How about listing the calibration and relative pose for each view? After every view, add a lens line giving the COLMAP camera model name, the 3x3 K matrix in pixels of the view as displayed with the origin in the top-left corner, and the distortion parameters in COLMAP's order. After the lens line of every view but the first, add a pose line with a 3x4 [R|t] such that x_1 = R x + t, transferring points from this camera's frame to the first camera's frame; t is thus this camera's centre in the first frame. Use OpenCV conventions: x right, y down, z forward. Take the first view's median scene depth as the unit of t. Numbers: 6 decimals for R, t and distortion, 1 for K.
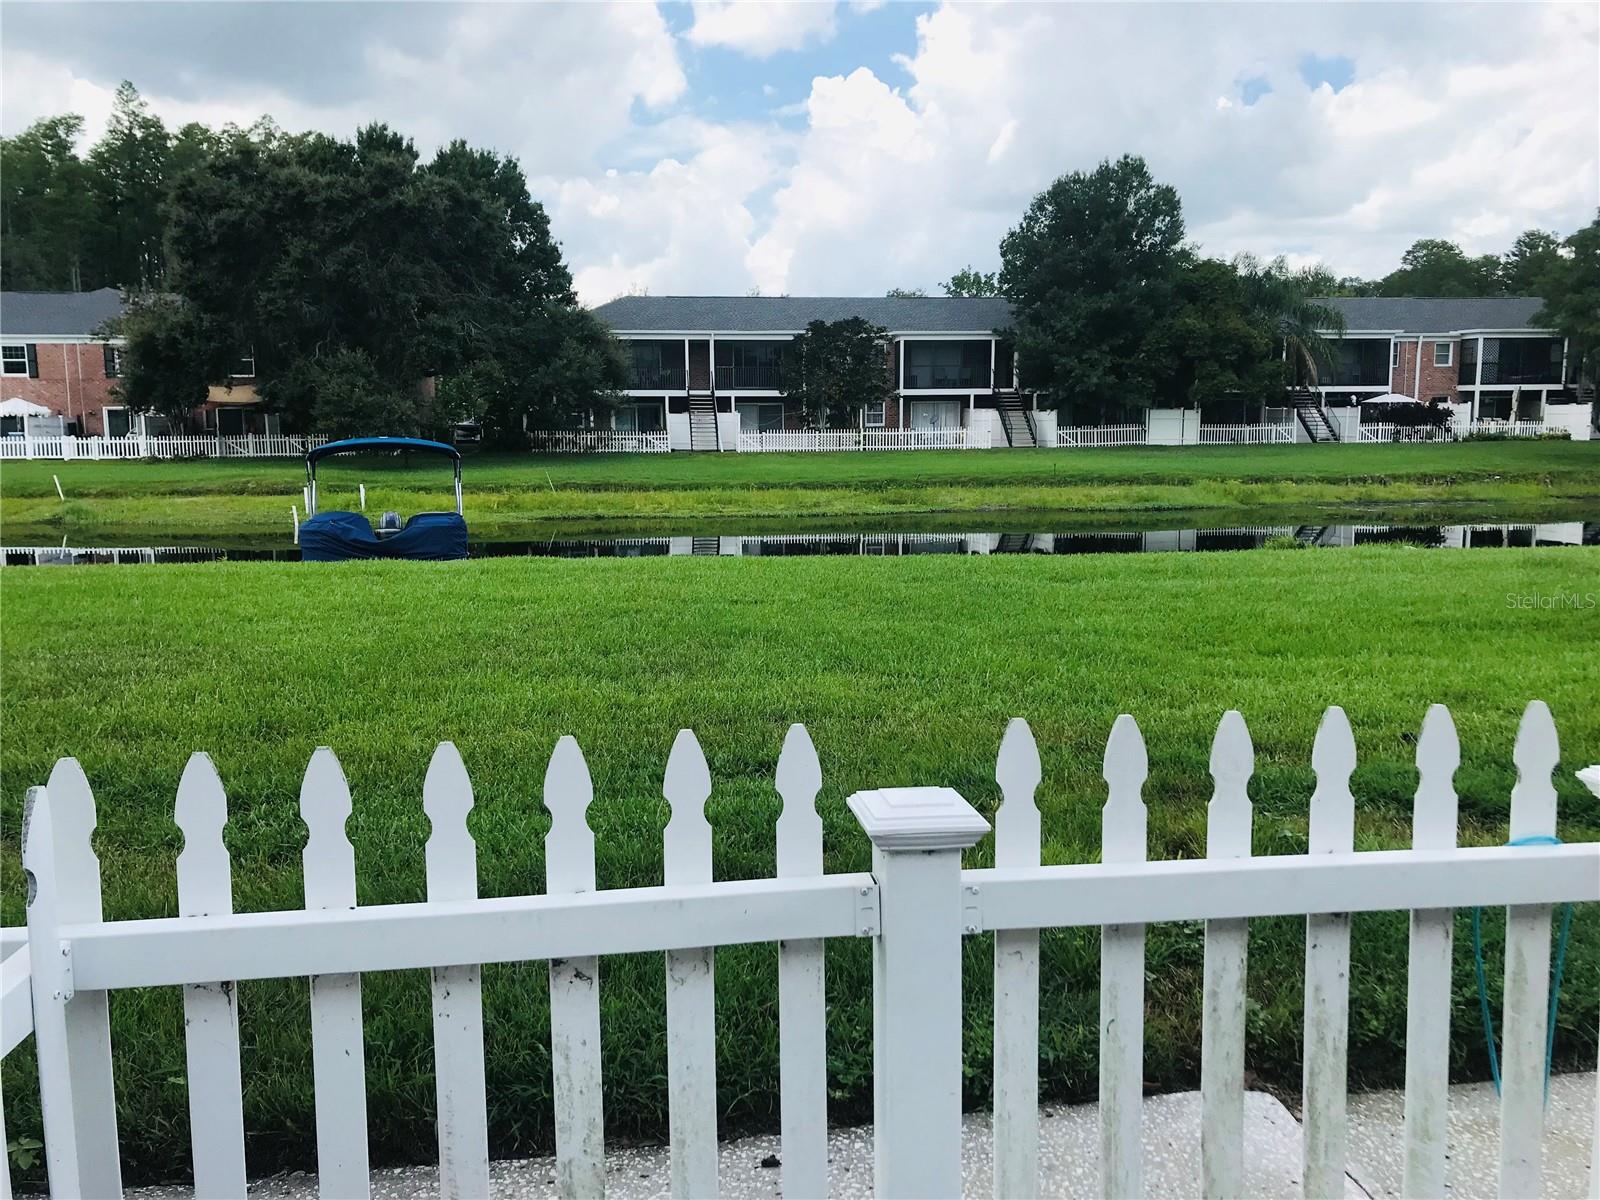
lens RADIAL K [[1317.5, 0, 800.3], [0, 1317.5, 599.6], [0, 0, 1]] dist [0.050706, -0.047562]
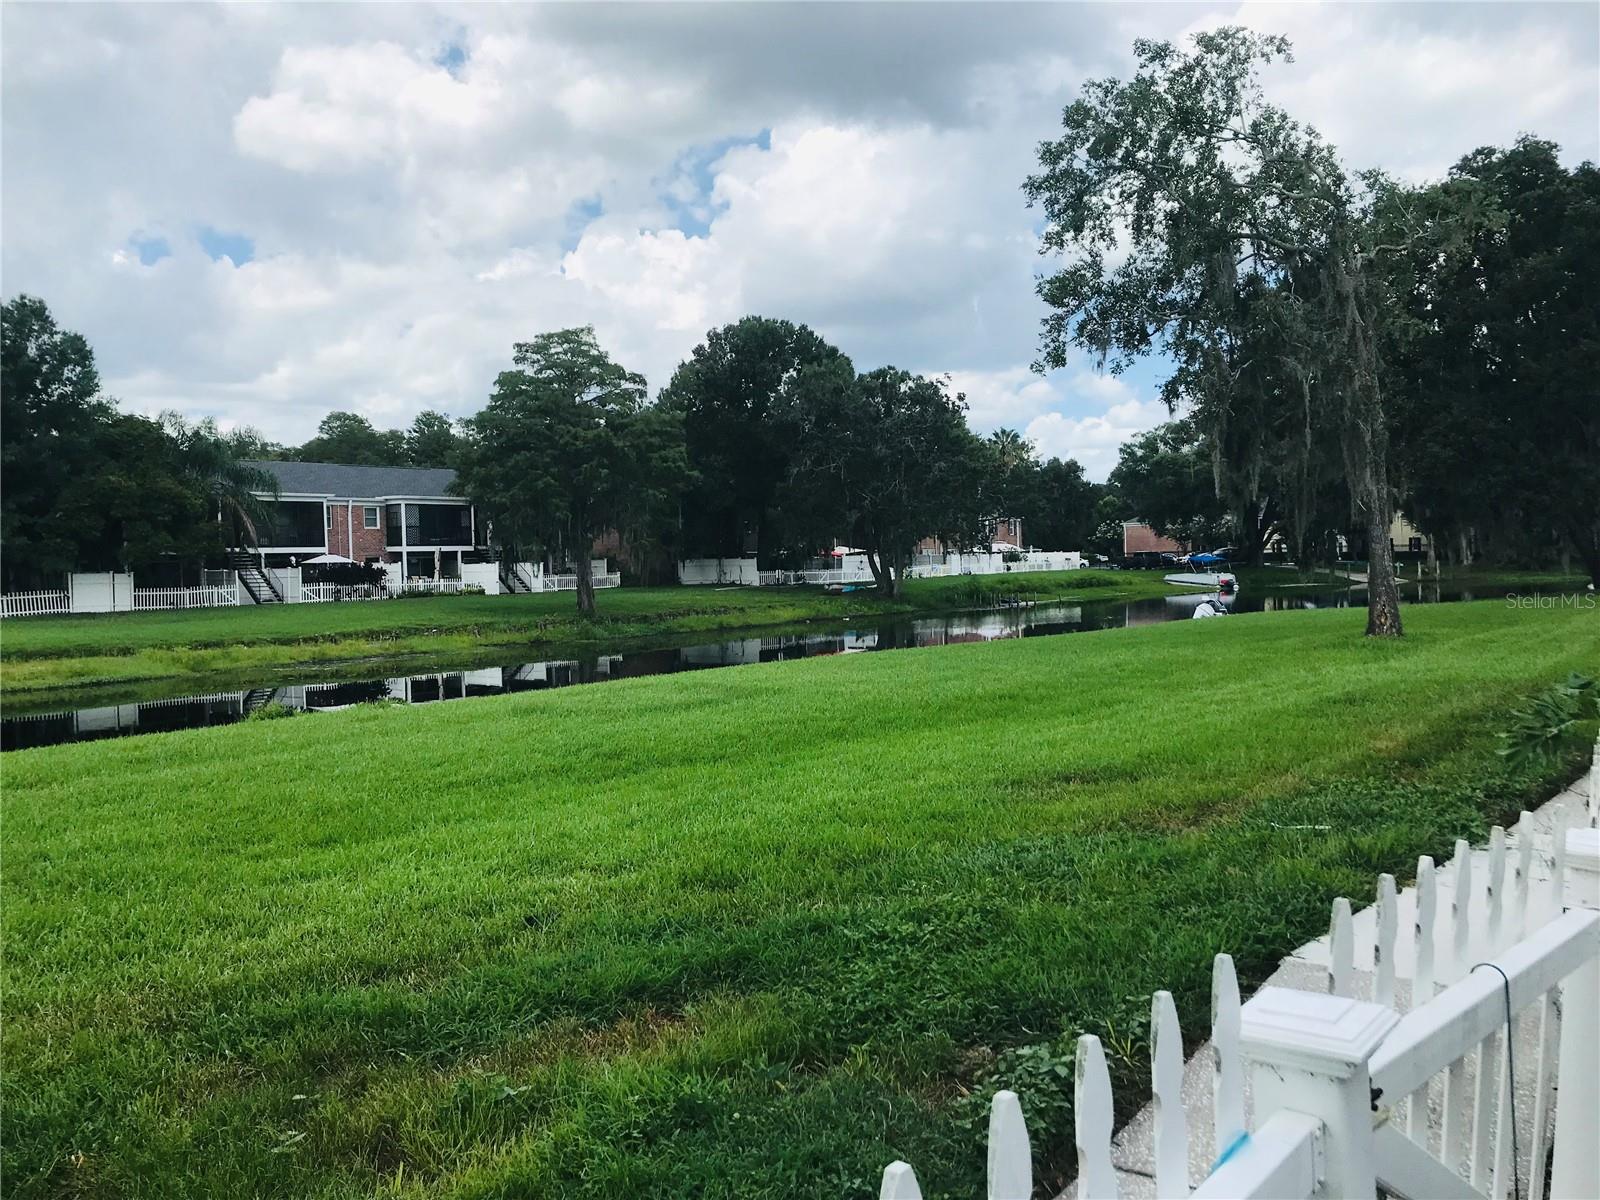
lens RADIAL K [[1317.5, 0, 794.0], [0, 1317.5, 575.7], [0, 0, 1]] dist [0.050706, -0.047562]
pose [[0.723207, -0.020405, 0.690329, -0.004970], [0.115346, 0.989093, -0.091602, -0.003188], [-0.680931, 0.145874, 0.717673, 0.019964]]
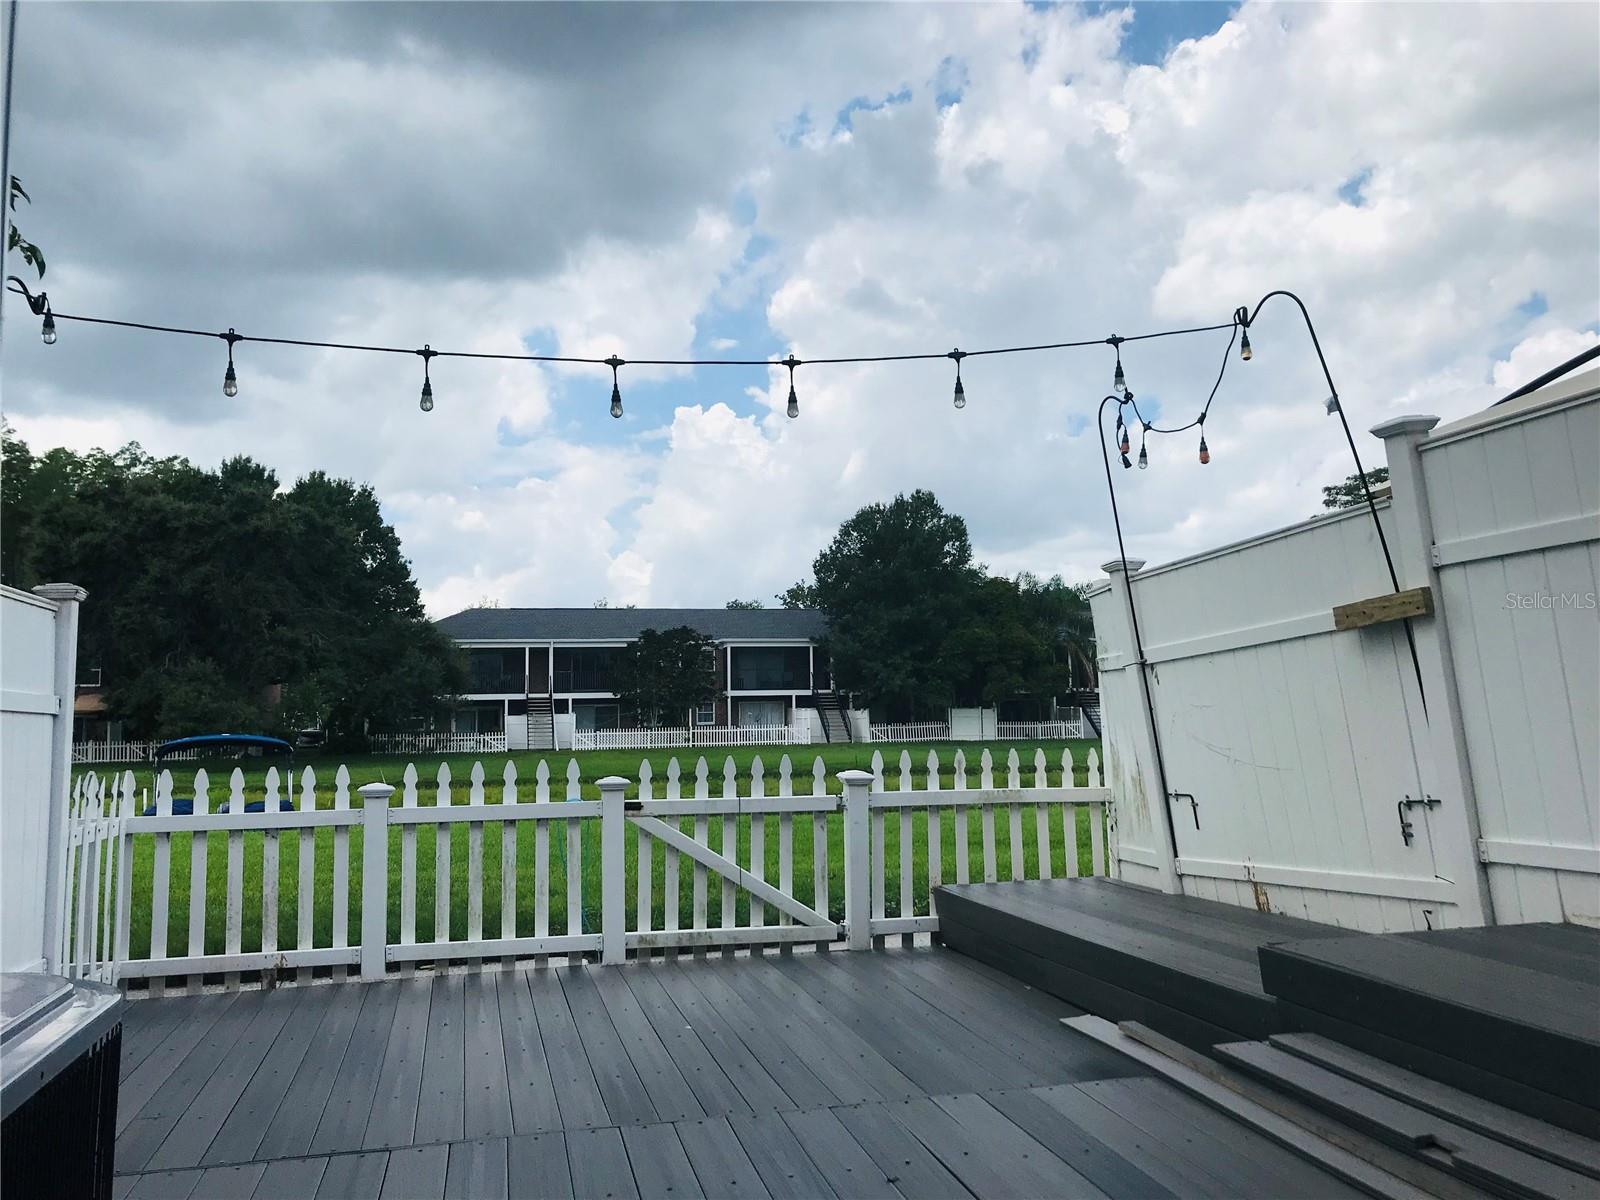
lens RADIAL K [[1317.5, 0, 799.2], [0, 1317.5, 614.2], [0, 0, 1]] dist [0.050706, -0.047562]
pose [[0.994666, -0.001076, 0.103140, 0.024137], [0.023377, 0.976278, -0.215254, 0.014071], [-0.100462, 0.216517, 0.971096, -0.076006]]
